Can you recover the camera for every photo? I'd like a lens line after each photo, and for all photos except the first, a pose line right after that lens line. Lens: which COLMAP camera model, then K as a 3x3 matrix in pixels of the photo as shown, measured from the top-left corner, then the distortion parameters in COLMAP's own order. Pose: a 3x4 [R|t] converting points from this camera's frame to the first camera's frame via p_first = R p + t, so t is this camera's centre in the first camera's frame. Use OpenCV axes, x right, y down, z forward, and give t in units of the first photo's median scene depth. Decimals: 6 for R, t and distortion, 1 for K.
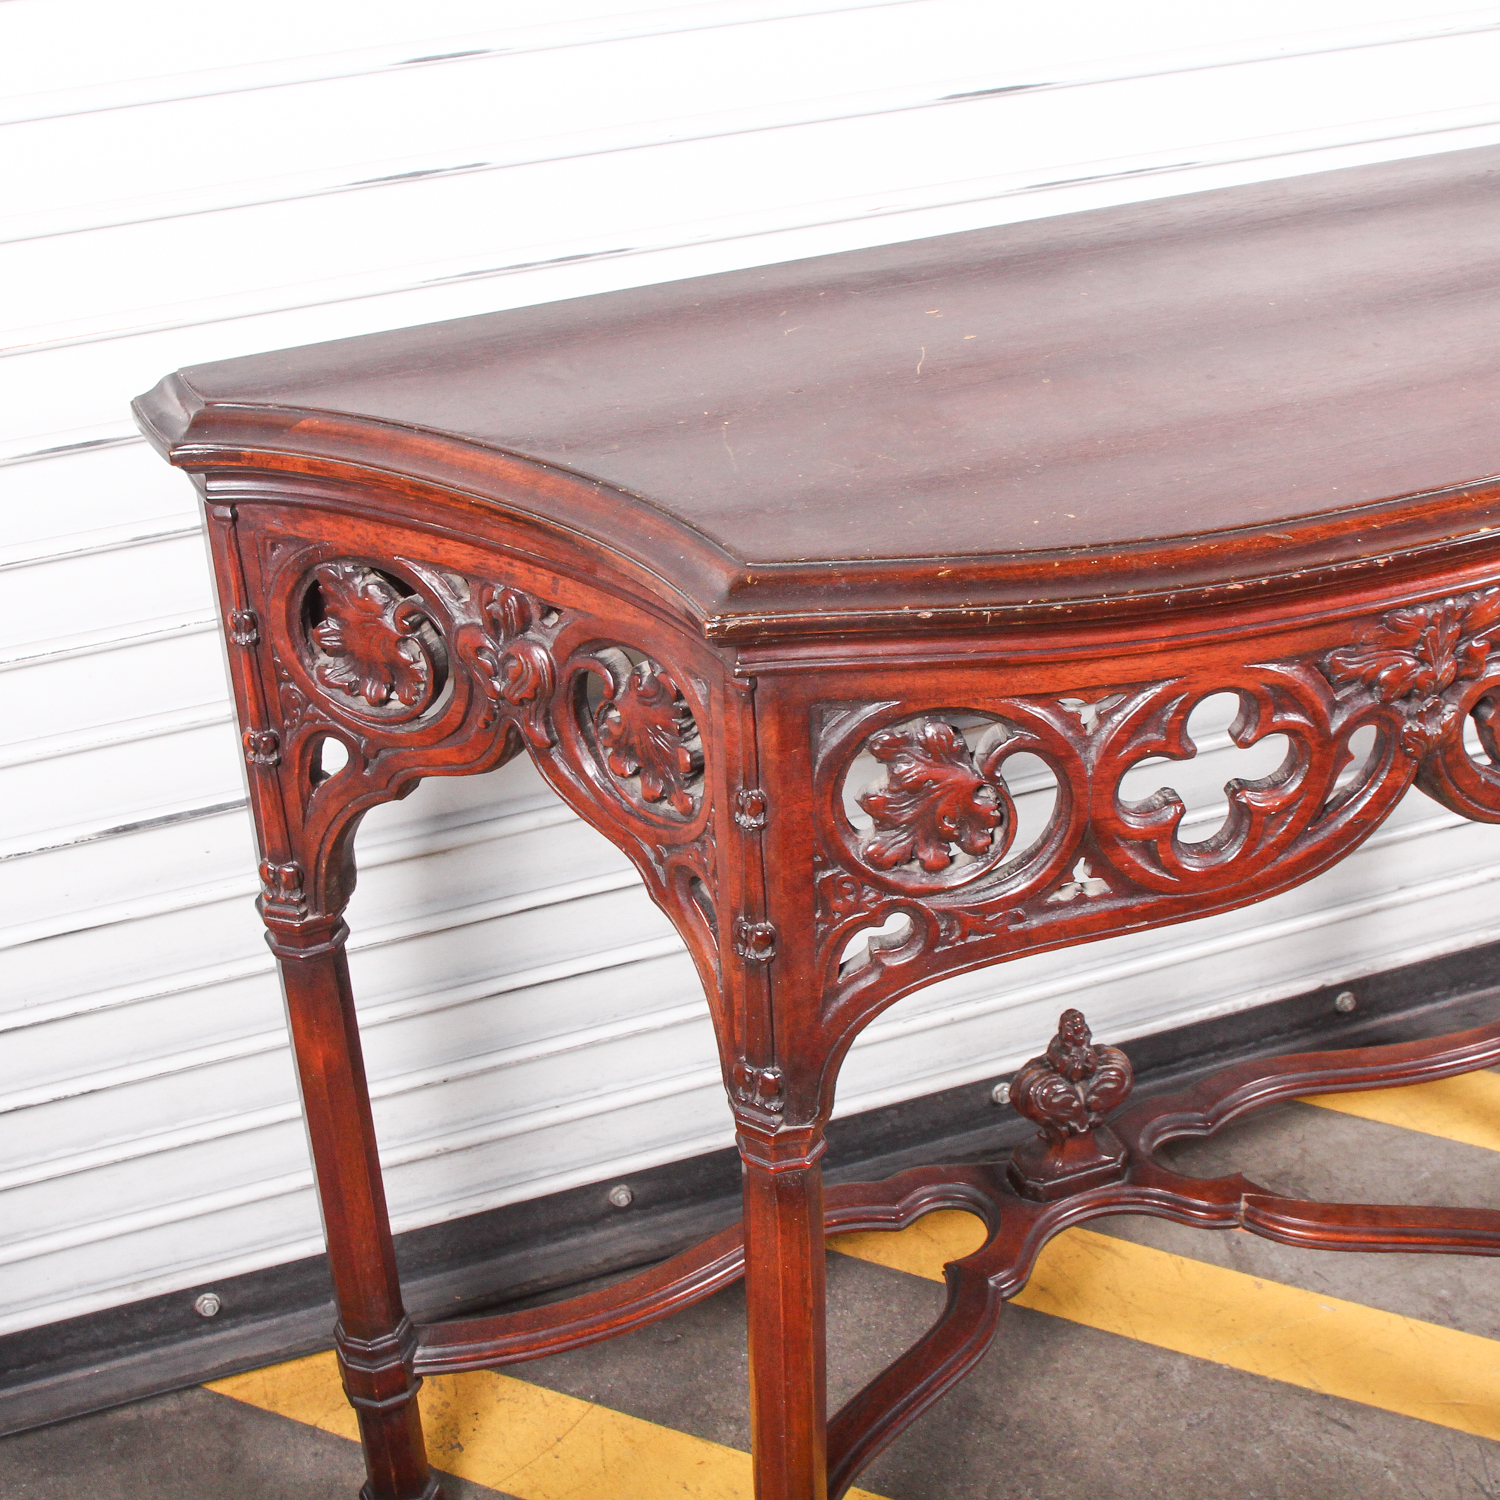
lens RADIAL K [[2500.5, 0, 750.0], [0, 2500.5, 750.0], [0, 0, 1]] dist [-0.099733, 0.102179]
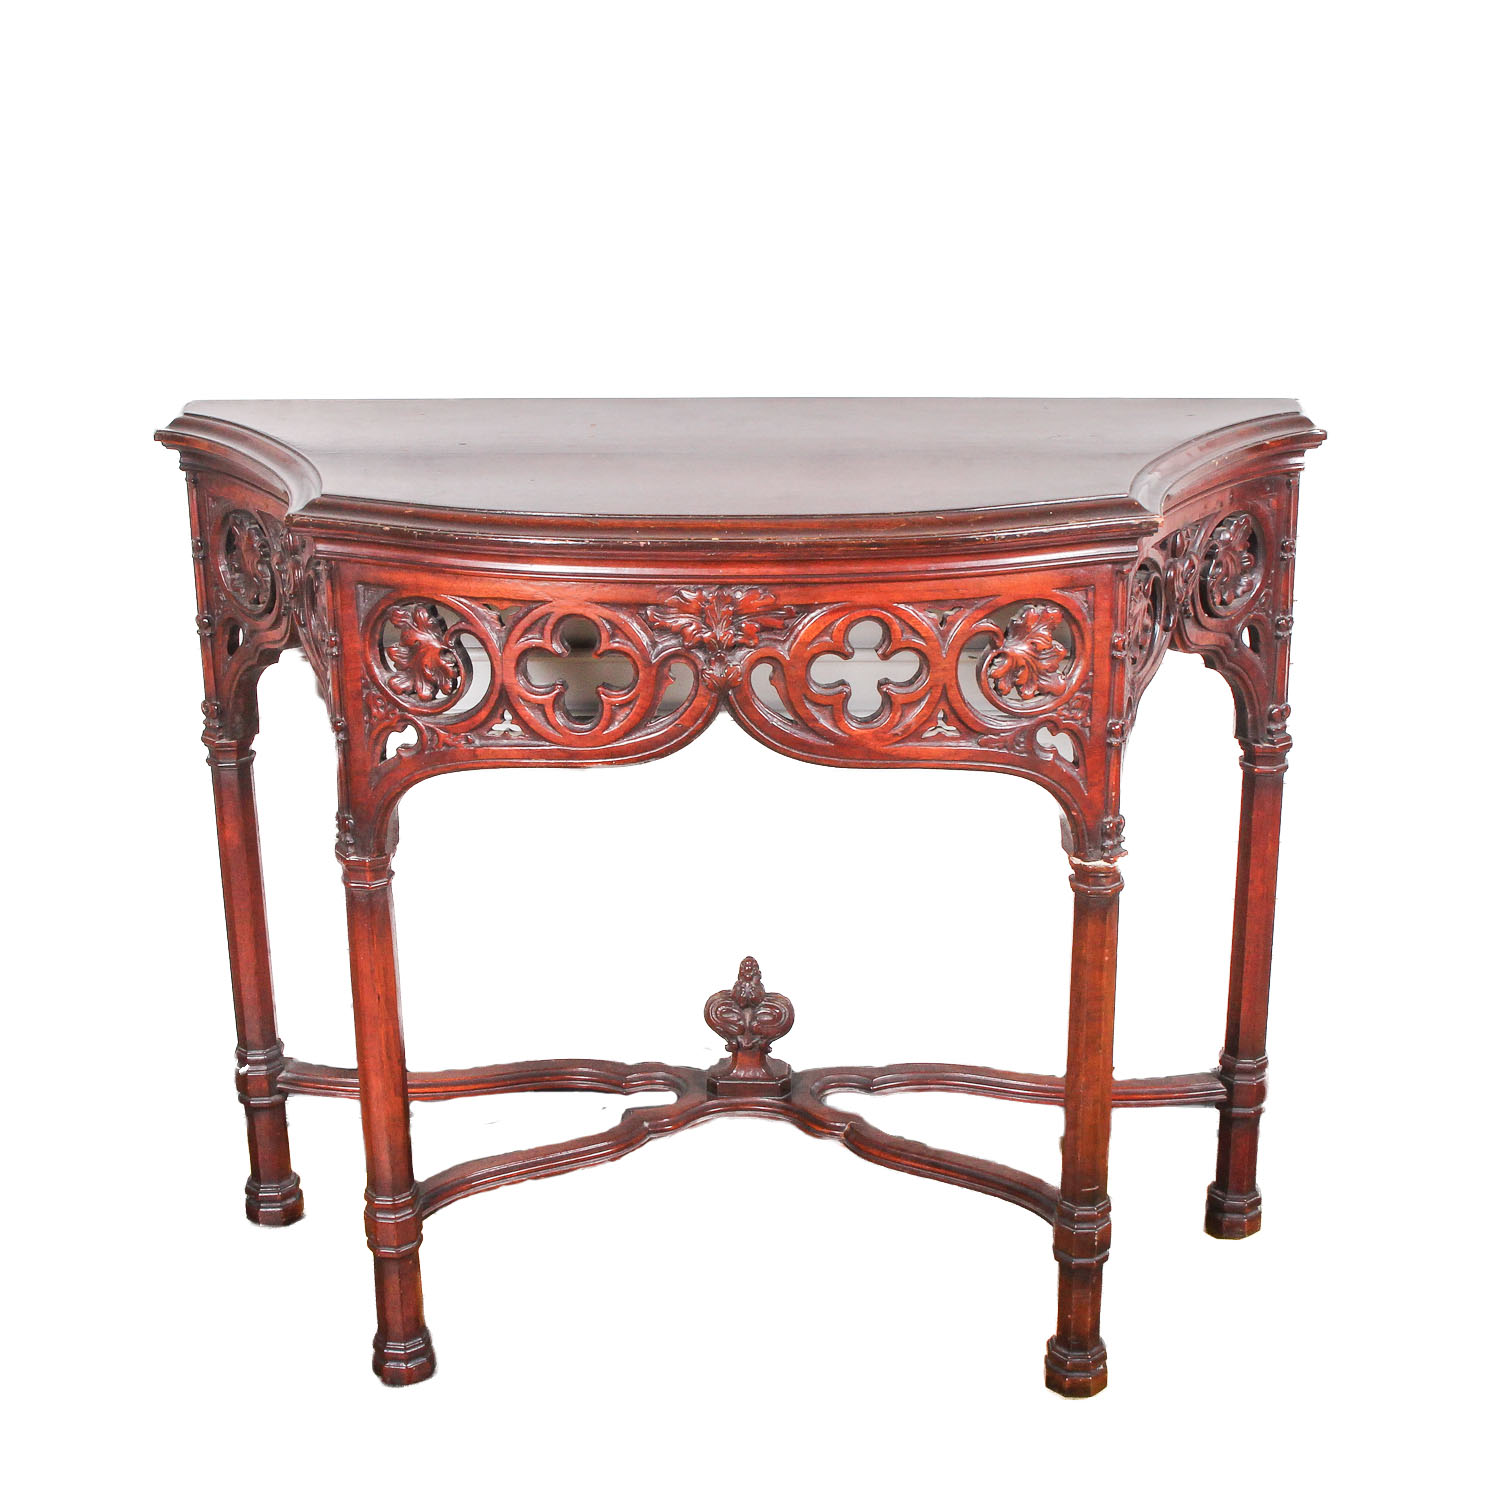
lens RADIAL K [[2566.6, 0, 750.0], [0, 2566.6, 750.0], [0, 0, 1]] dist [-0.083384, 0.001035]
pose [[0.913992, 0.164592, -0.370847, 0.622507], [-0.227263, 0.964862, -0.131882, 0.174180], [0.336109, 0.204819, 0.919282, -0.365544]]
